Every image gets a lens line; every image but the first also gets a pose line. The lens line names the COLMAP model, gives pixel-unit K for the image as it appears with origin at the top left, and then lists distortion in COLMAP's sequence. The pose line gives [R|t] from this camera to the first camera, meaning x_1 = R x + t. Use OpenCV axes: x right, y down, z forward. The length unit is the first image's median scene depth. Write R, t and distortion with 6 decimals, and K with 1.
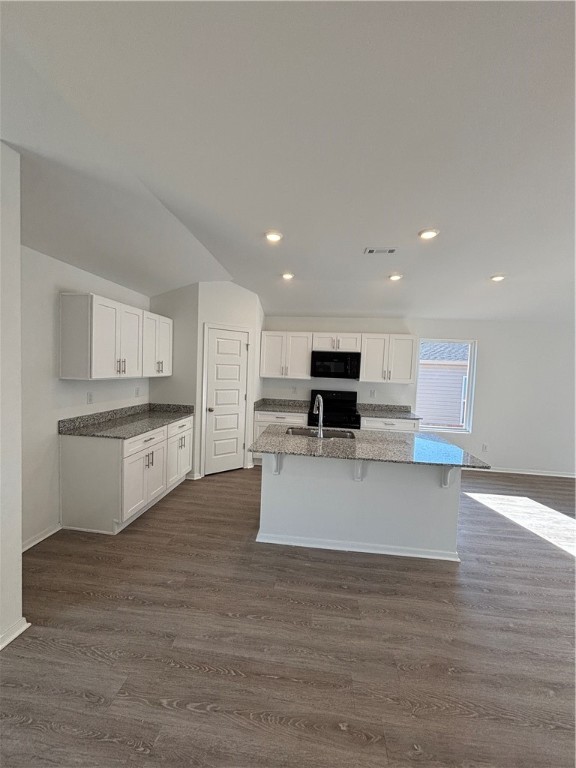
lens RADIAL K [[308.3, 0, 289.0], [0, 308.3, 385.2], [0, 0, 1]] dist [0.000744, 0.000092]
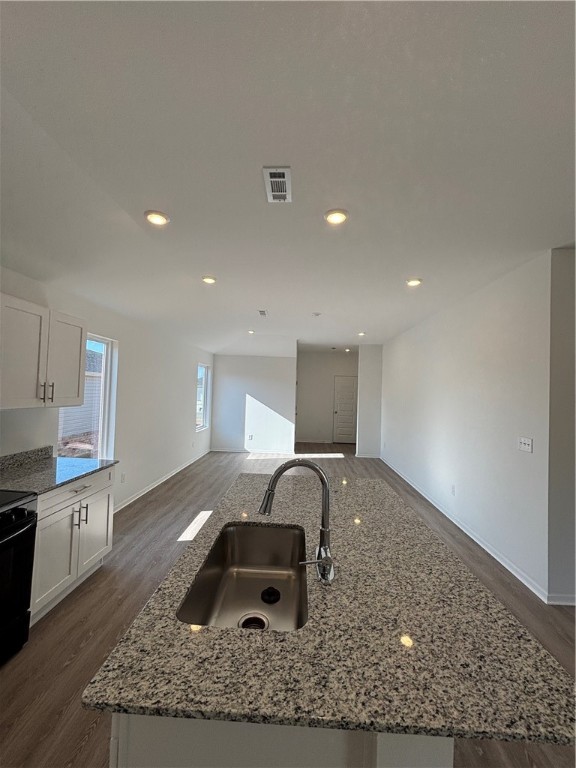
lens RADIAL K [[308.3, 0, 288.2], [0, 308.3, 382.5], [0, 0, 1]] dist [0.000744, 0.000092]
pose [[-0.071771, -0.016230, 0.997289, -0.226243], [0.018813, 0.999668, 0.017623, -0.058451], [-0.997244, 0.020027, -0.071441, 0.826973]]
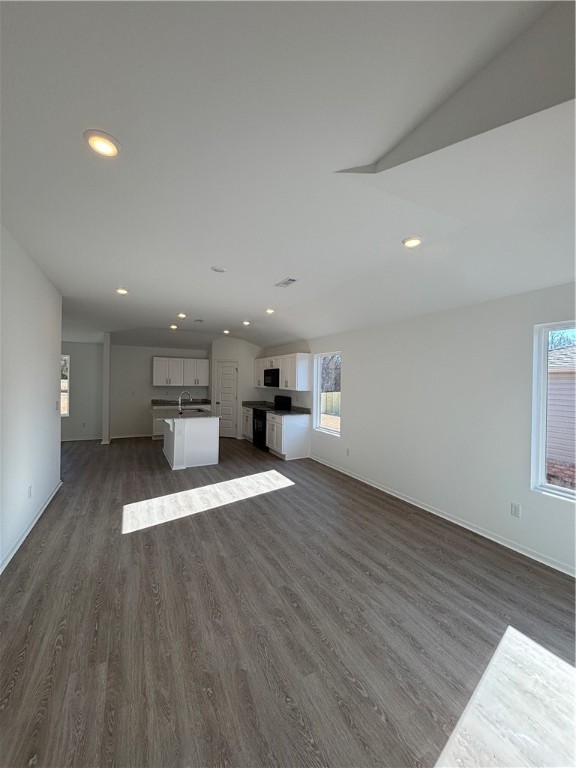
lens RADIAL K [[308.3, 0, 288.6], [0, 308.3, 382.2], [0, 0, 1]] dist [0.000744, 0.000092]
pose [[0.549359, -0.026908, -0.835153, 1.839298], [-0.041570, 0.997364, -0.059479, 0.050952], [0.834552, 0.067393, 0.546792, 0.323191]]
